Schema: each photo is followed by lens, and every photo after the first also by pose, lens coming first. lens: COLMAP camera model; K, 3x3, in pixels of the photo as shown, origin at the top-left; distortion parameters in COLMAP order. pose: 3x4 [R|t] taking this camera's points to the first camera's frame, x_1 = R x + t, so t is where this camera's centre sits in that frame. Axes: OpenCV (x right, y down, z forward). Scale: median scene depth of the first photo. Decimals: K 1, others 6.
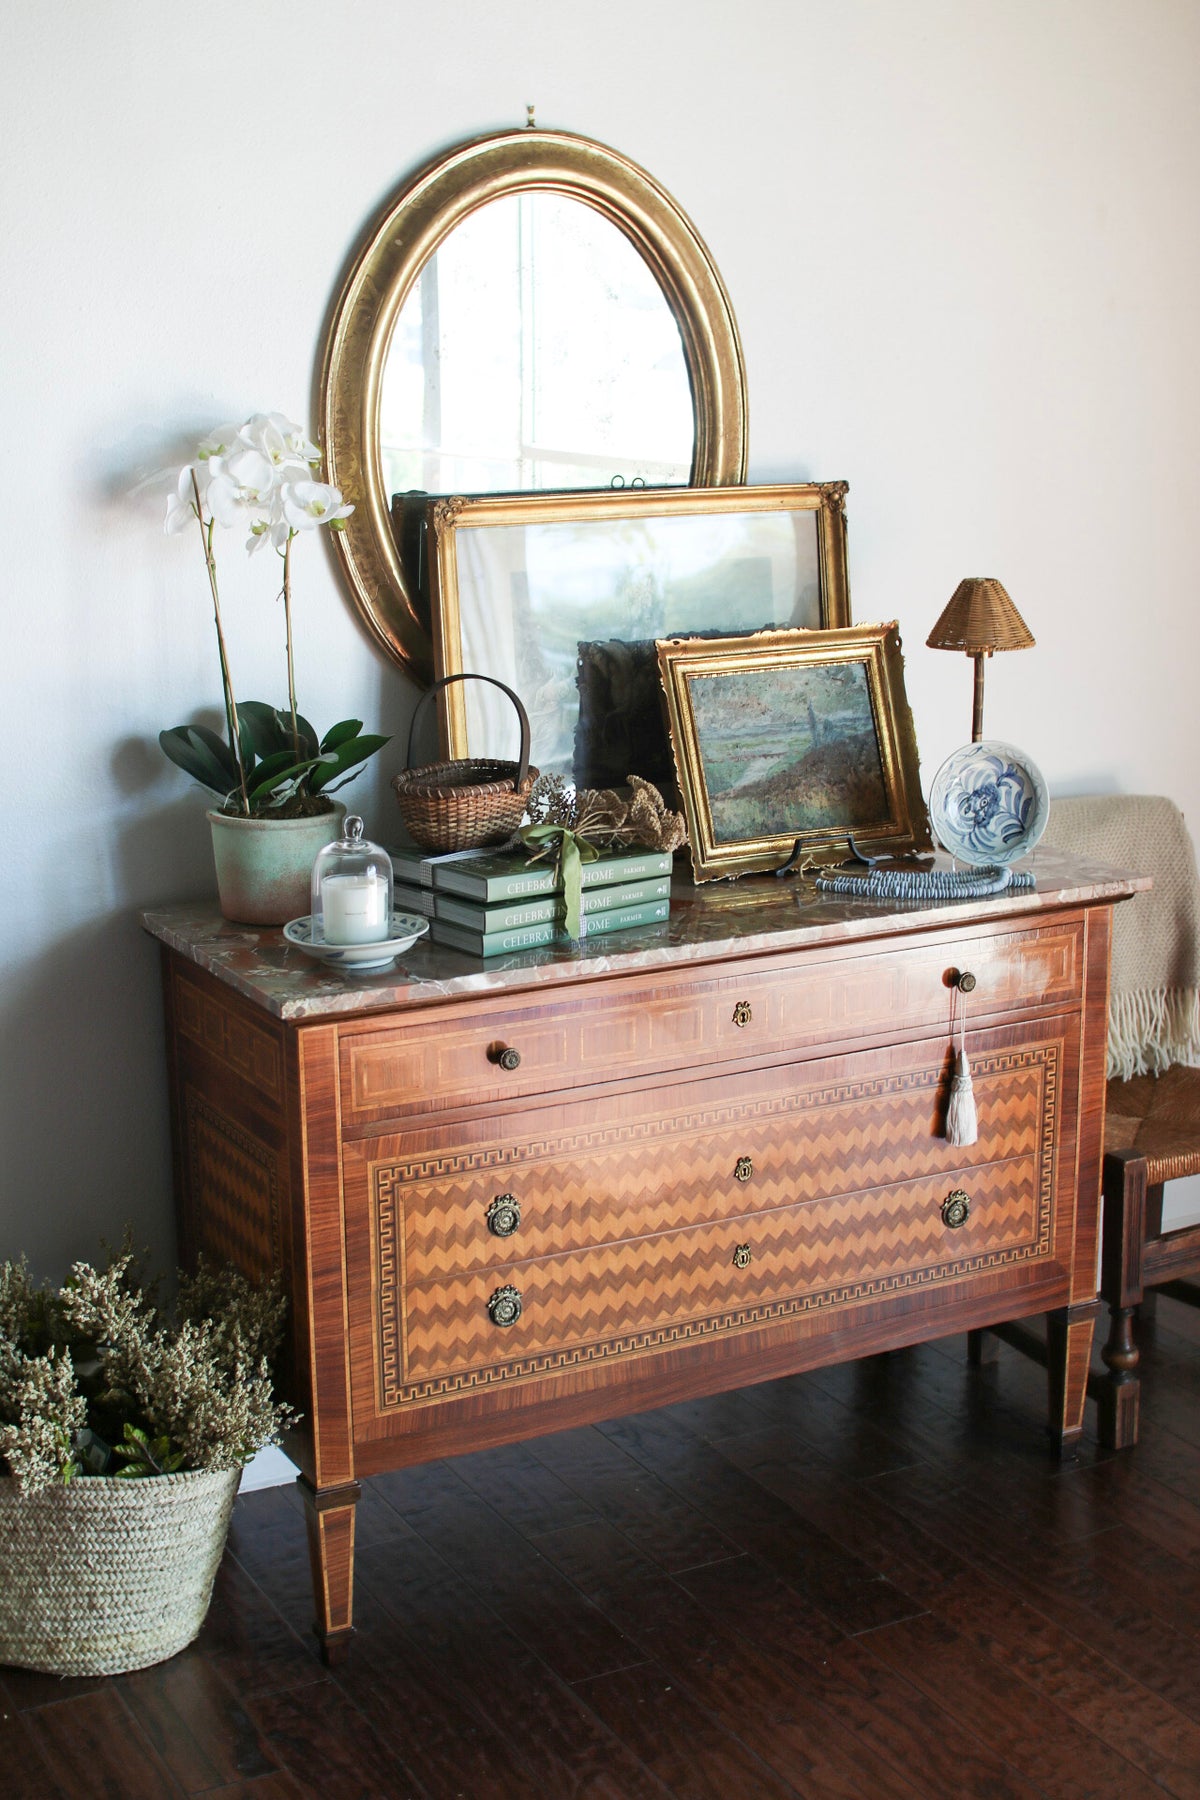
lens RADIAL K [[2514.8, 0, 600.0], [0, 2514.8, 900.0], [0, 0, 1]] dist [-0.192016, 0.312561]
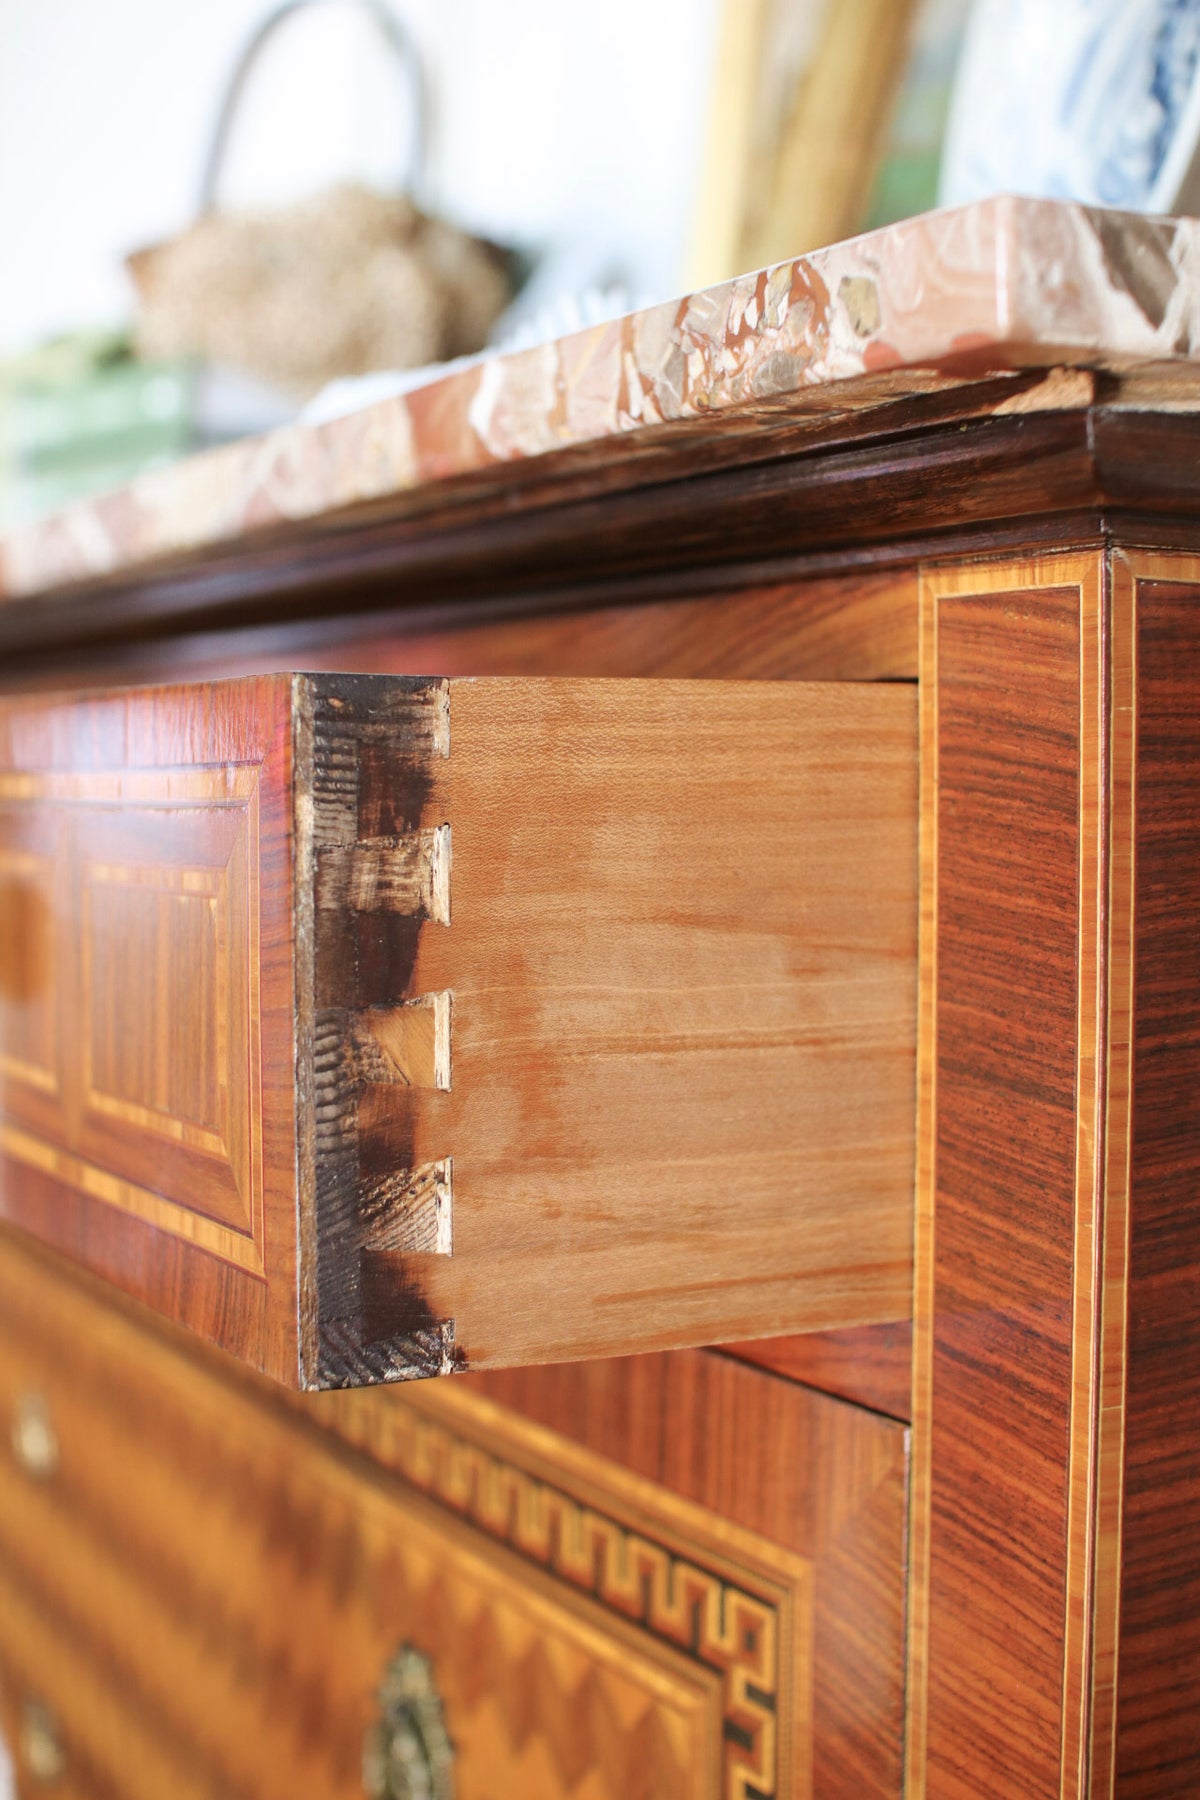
lens RADIAL K [[2554.2, 0, 600.0], [0, 2554.2, 900.0], [0, 0, 1]] dist [-0.093901, 0.026286]
pose [[-0.000610, 0.064719, -0.997903, 0.355008], [-0.228368, 0.971525, 0.063148, 0.016123], [0.973575, 0.227928, 0.014187, 1.090773]]
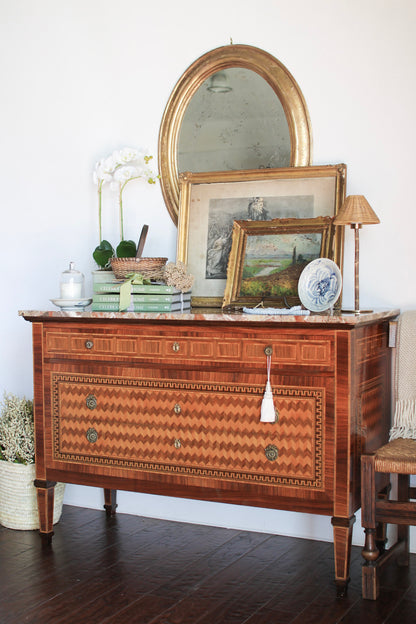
lens RADIAL K [[871.8, 0, 208.0], [0, 871.8, 312.0], [0, 0, 1]] dist [-0.192016, 0.312561]
pose [[0.571638, 0.045122, -0.819264, 0.845003], [-0.186272, 0.979553, -0.076020, 0.074842], [0.799082, 0.196062, 0.568355, 0.514590]]
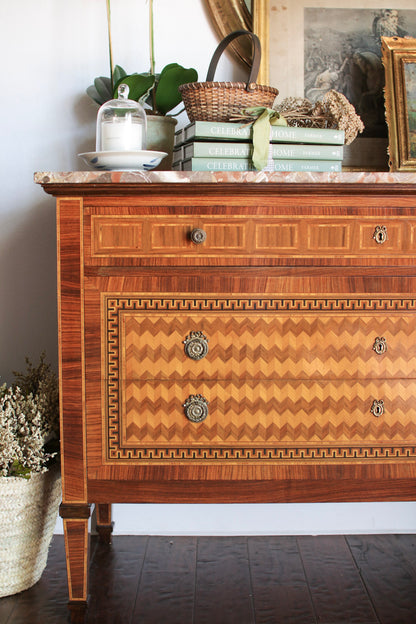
lens RADIAL K [[871.8, 0, 208.0], [0, 871.8, 312.0], [0, 0, 1]] dist [-0.192016, 0.312561]
pose [[0.879581, 0.057509, -0.472261, 0.214996], [-0.116704, 0.988419, -0.096995, 0.155000], [0.461213, 0.140429, 0.876106, 0.531774]]
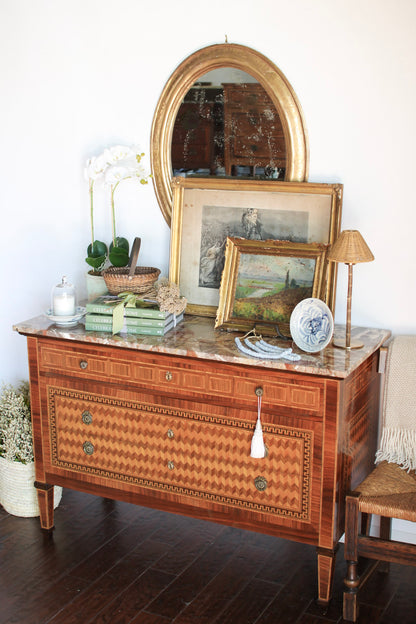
lens RADIAL K [[871.8, 0, 208.0], [0, 871.8, 312.0], [0, 0, 1]] dist [-0.192016, 0.312561]
pose [[0.572533, 0.202198, -0.794558, 0.826469], [-0.189256, 0.975533, 0.111880, -0.136622], [0.797739, 0.086319, 0.596792, 0.486706]]
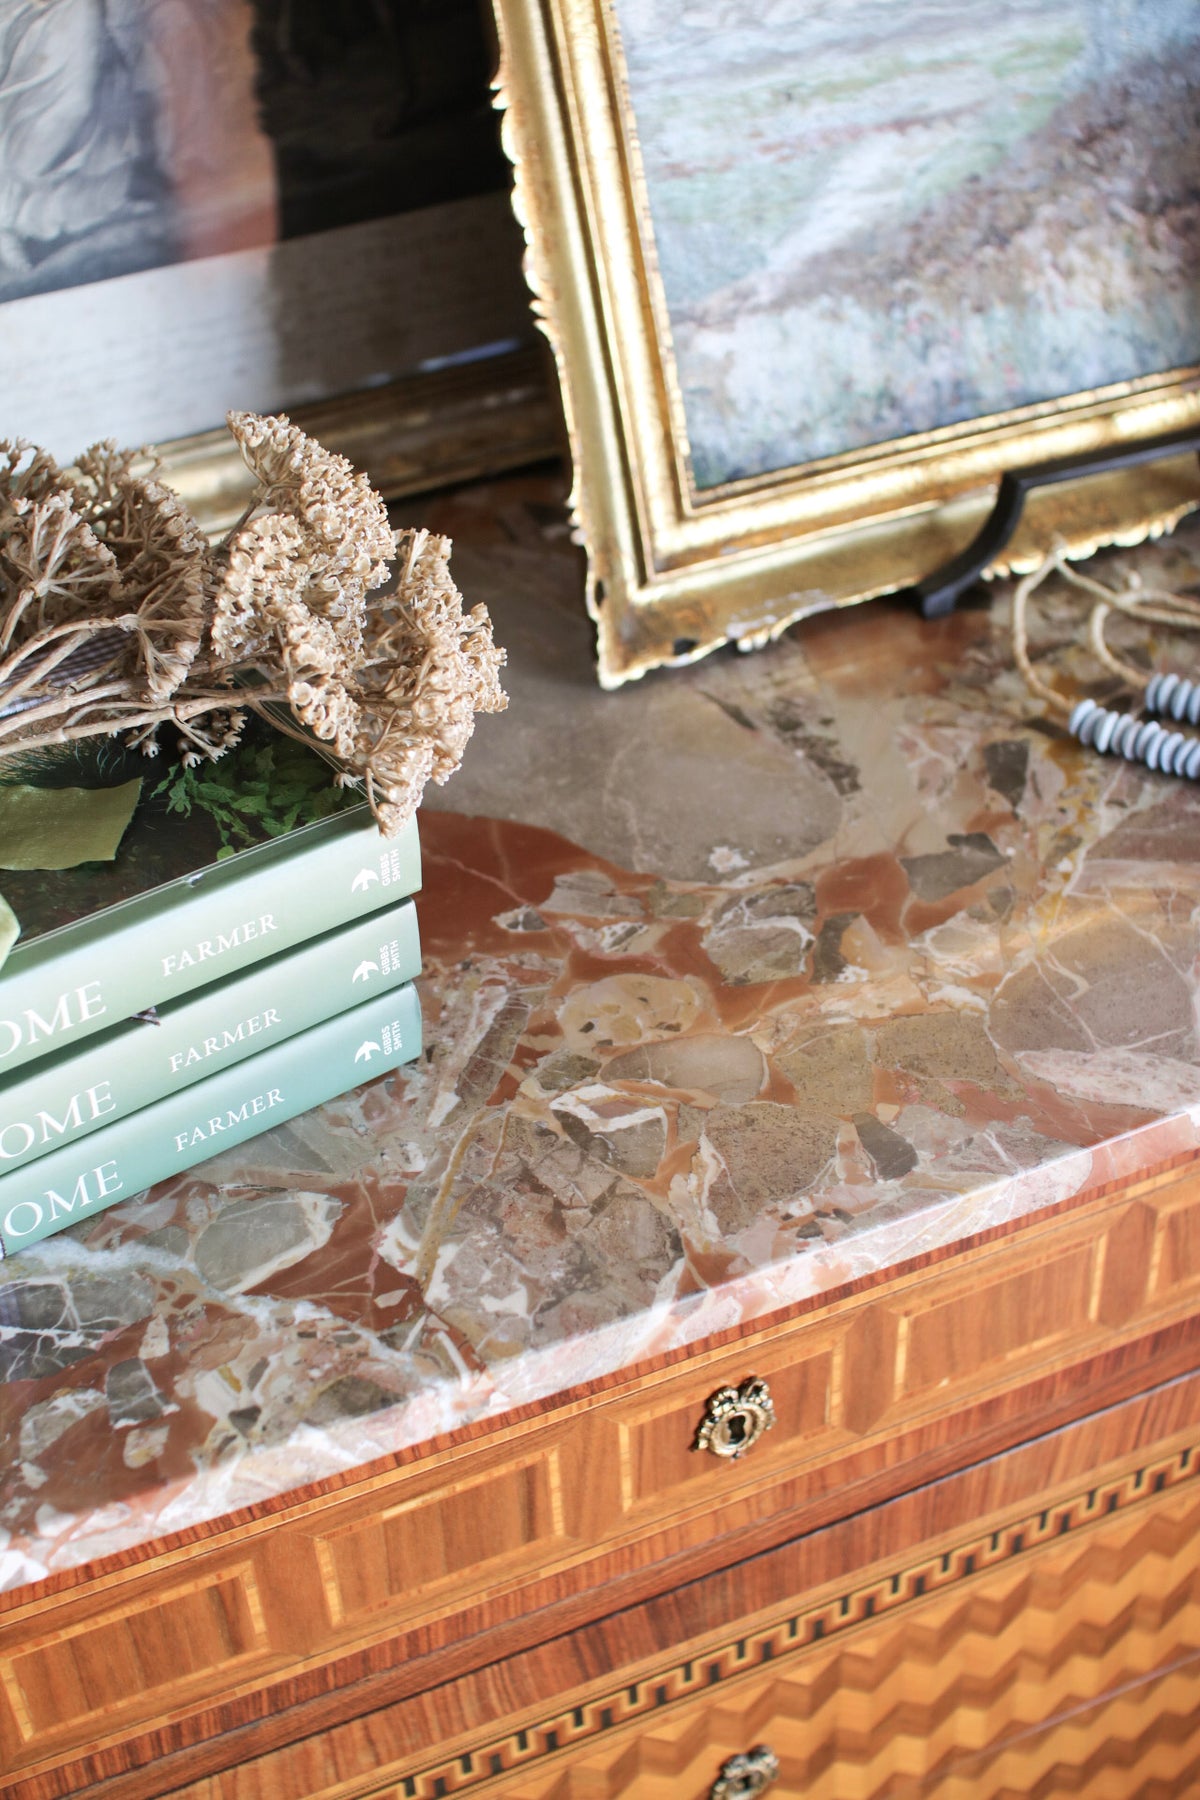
lens RADIAL K [[2514.8, 0, 600.0], [0, 2514.8, 900.0], [0, 0, 1]] dist [-0.192016, 0.312561]
pose [[0.996956, 0.022126, -0.074760, 0.062470], [0.012963, 0.898501, 0.438781, -0.109545], [0.076881, -0.438414, 0.895479, 0.825956]]
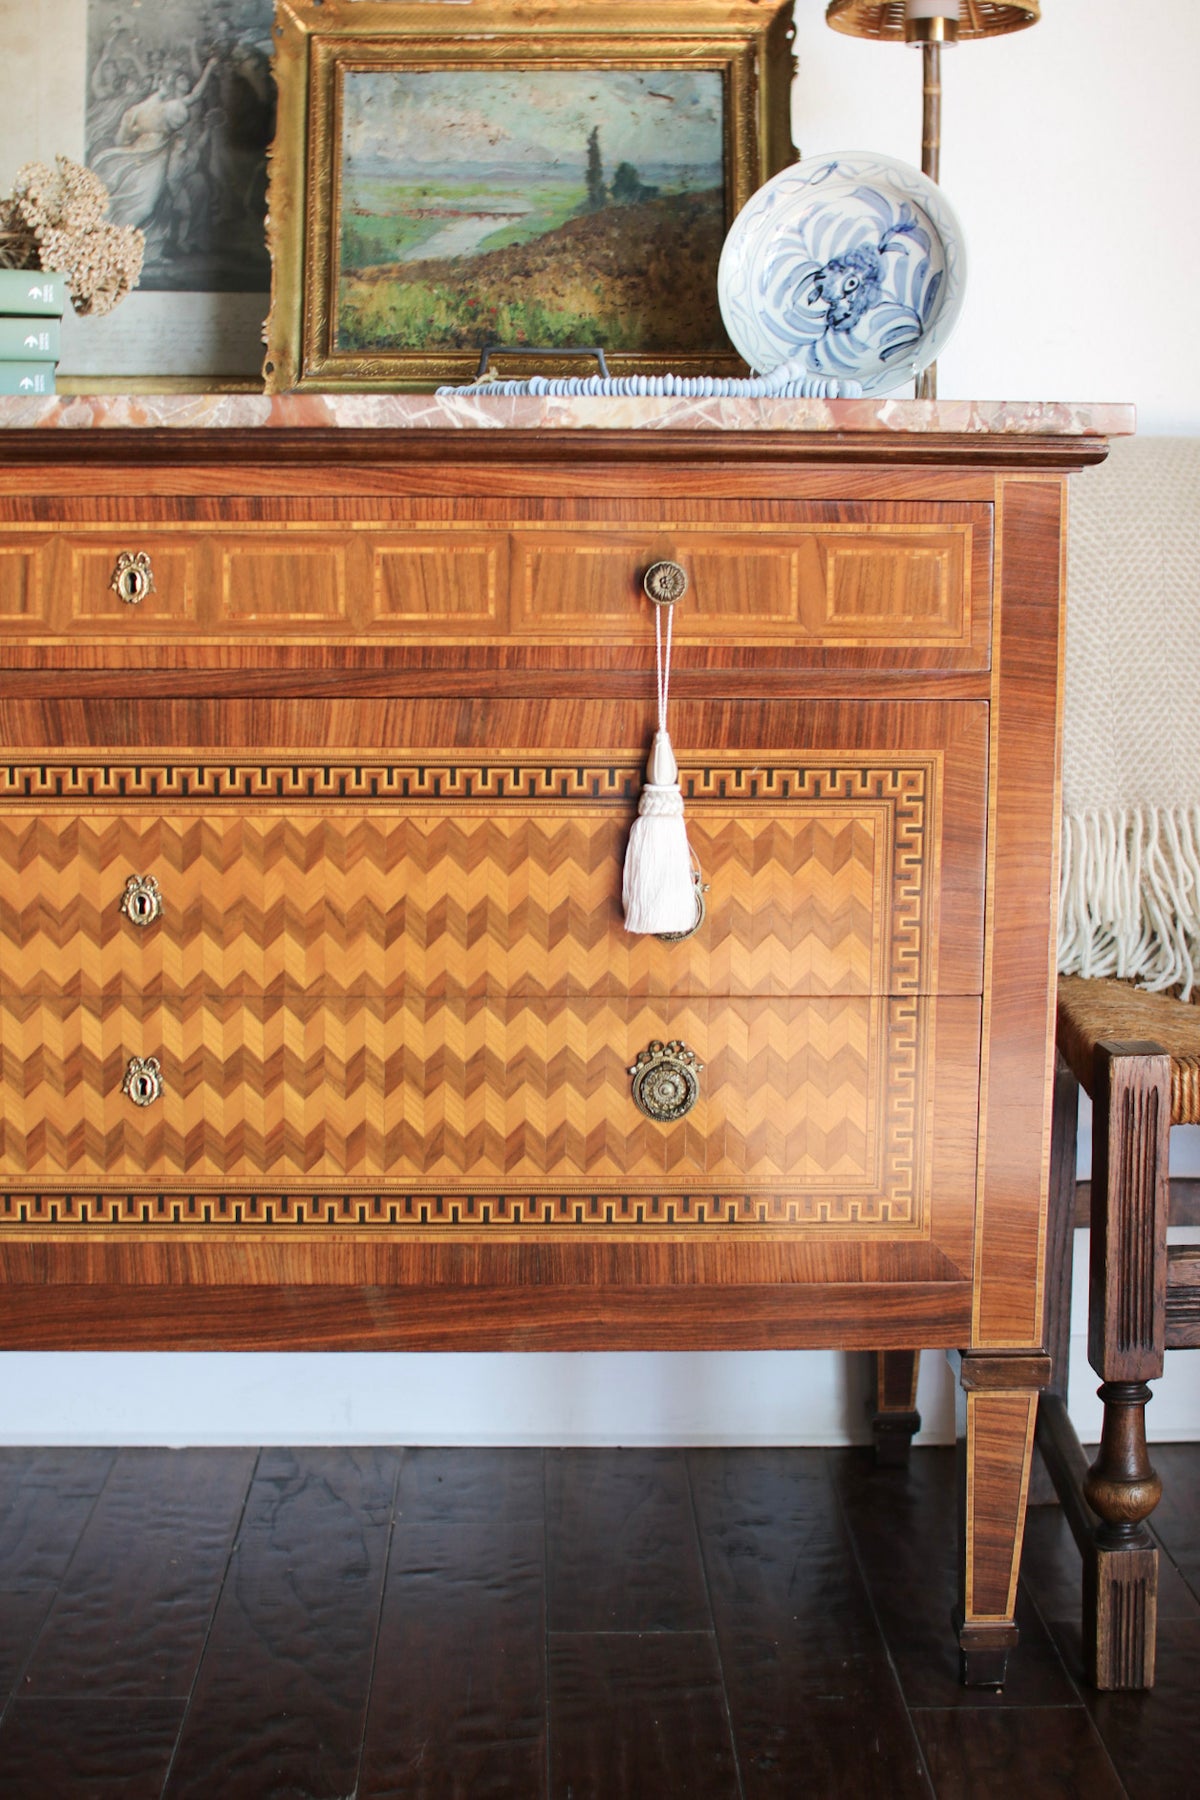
lens RADIAL K [[2552.2, 0, 600.0], [0, 2552.2, 900.0], [0, 0, 1]] dist [-0.191691, 0.317572]
pose [[0.896031, 0.077832, -0.437115, 0.377964], [-0.116984, 0.991113, -0.063328, 0.134418], [0.428302, 0.107880, 0.897173, 0.608104]]
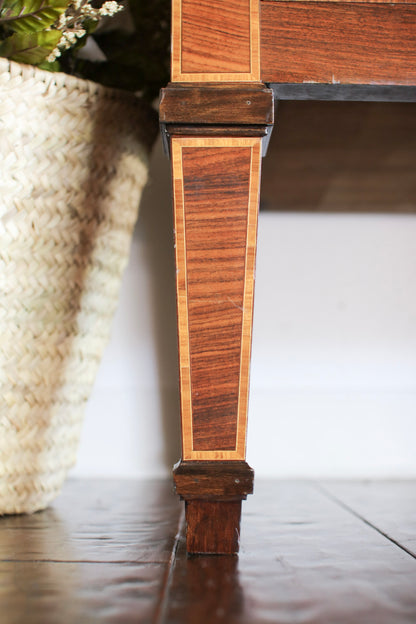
lens RADIAL K [[871.8, 0, 208.0], [0, 871.8, 312.0], [0, 0, 1]] dist [-0.192016, 0.312561]
pose [[0.883301, -0.044626, -0.466678, -0.036540], [-0.116331, 0.943460, -0.310404, 0.315673], [0.454144, 0.328469, 0.828167, 0.867110]]
